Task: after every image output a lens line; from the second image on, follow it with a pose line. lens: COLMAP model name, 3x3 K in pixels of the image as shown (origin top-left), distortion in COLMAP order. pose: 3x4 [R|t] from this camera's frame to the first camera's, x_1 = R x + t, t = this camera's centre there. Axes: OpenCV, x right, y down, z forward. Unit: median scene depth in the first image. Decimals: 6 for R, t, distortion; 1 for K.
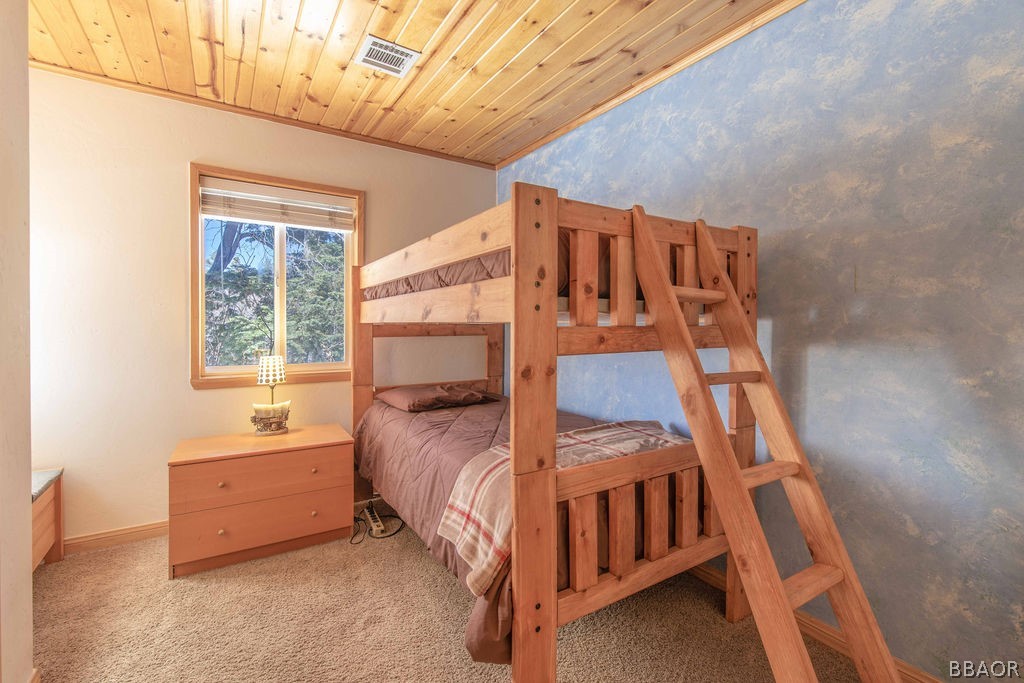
lens RADIAL K [[442.5, 0, 509.9], [0, 442.5, 334.2], [0, 0, 1]] dist [-0.001315, -0.000506]
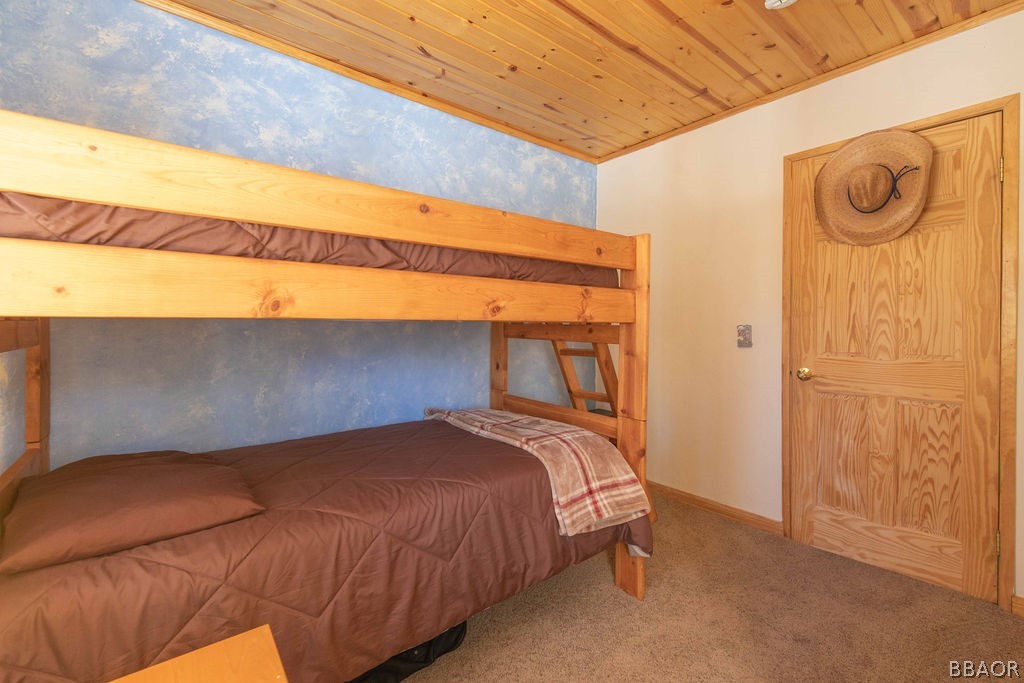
lens RADIAL K [[442.5, 0, 508.0], [0, 442.5, 321.4], [0, 0, 1]] dist [-0.001315, -0.000506]
pose [[-0.111608, -0.005322, 0.993738, -0.847409], [0.009442, 0.999935, 0.006415, -0.031285], [-0.993708, 0.010099, -0.111550, 0.972370]]
